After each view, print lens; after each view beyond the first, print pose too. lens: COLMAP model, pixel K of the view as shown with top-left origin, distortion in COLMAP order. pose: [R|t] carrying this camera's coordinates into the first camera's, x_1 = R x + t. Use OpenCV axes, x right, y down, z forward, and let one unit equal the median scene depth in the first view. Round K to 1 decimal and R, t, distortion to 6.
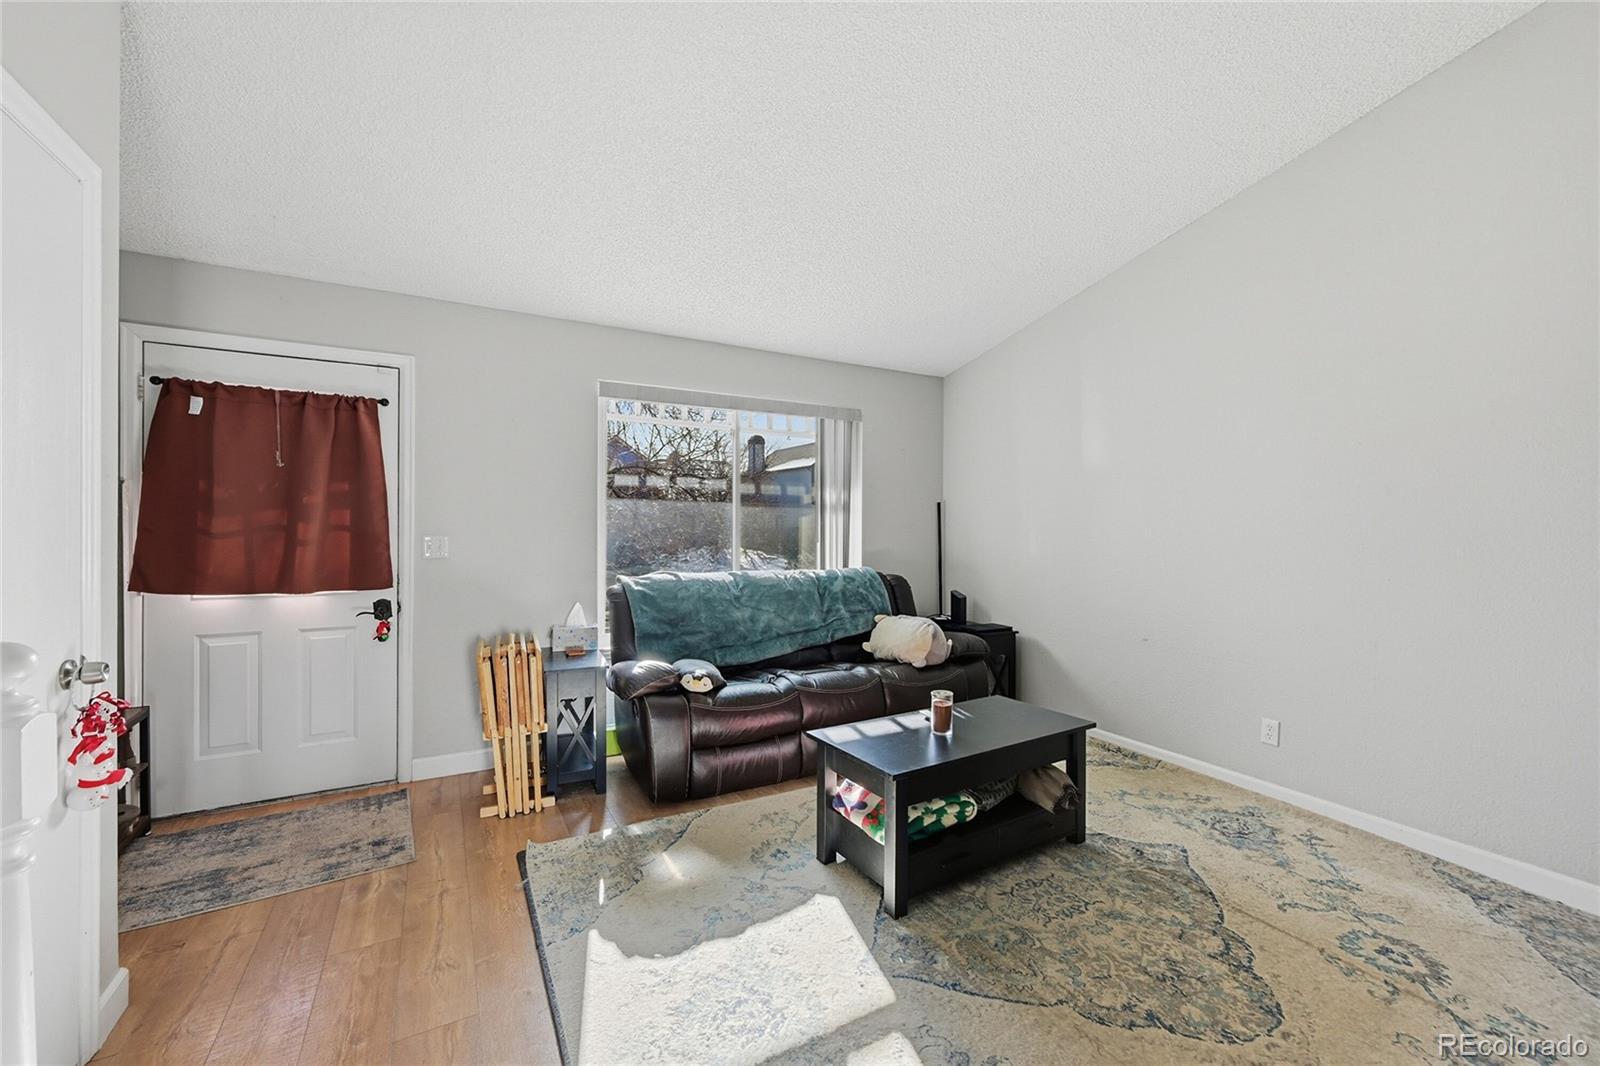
lens RADIAL K [[638.2, 0, 799.2], [0, 638.2, 529.2], [0, 0, 1]] dist [-0.000518, 0.000115]
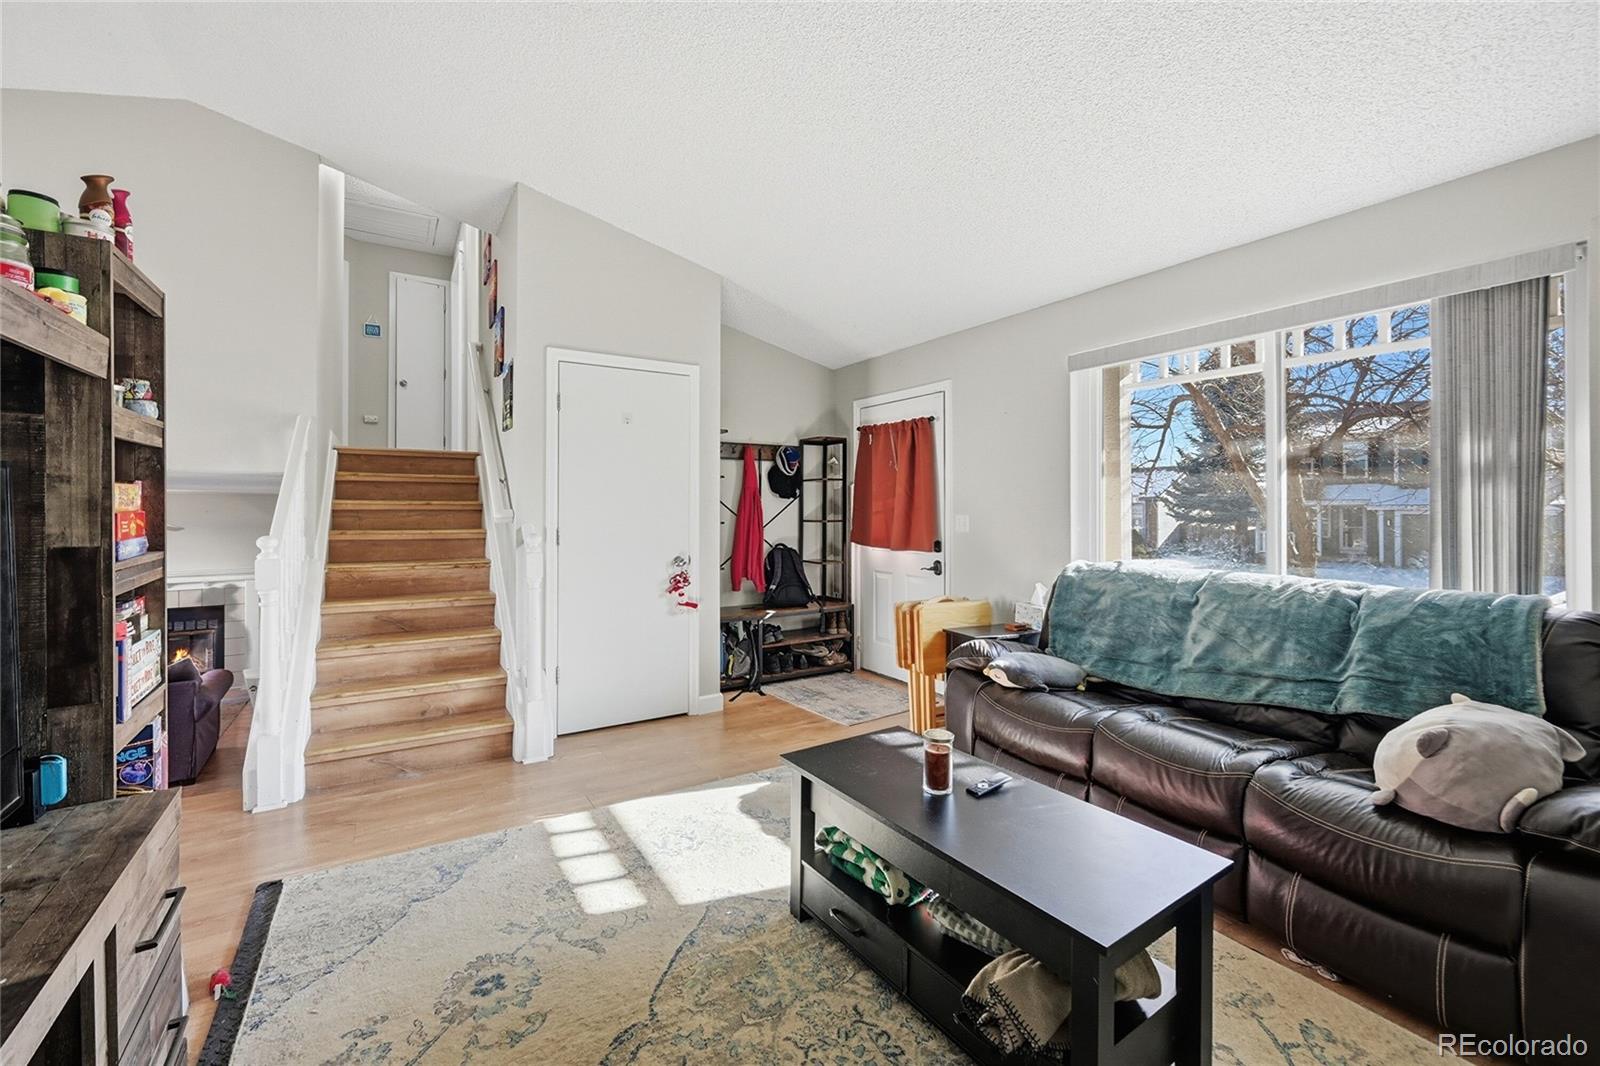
lens RADIAL K [[651.5, 0, 799.4], [0, 651.5, 502.5], [0, 0, 1]] dist [0.000003, 0.000055]
pose [[0.052672, -0.009105, -0.998570, 0.845205], [-0.010333, 0.999900, -0.009662, 0.002511], [0.998558, 0.010827, 0.052573, 0.710340]]
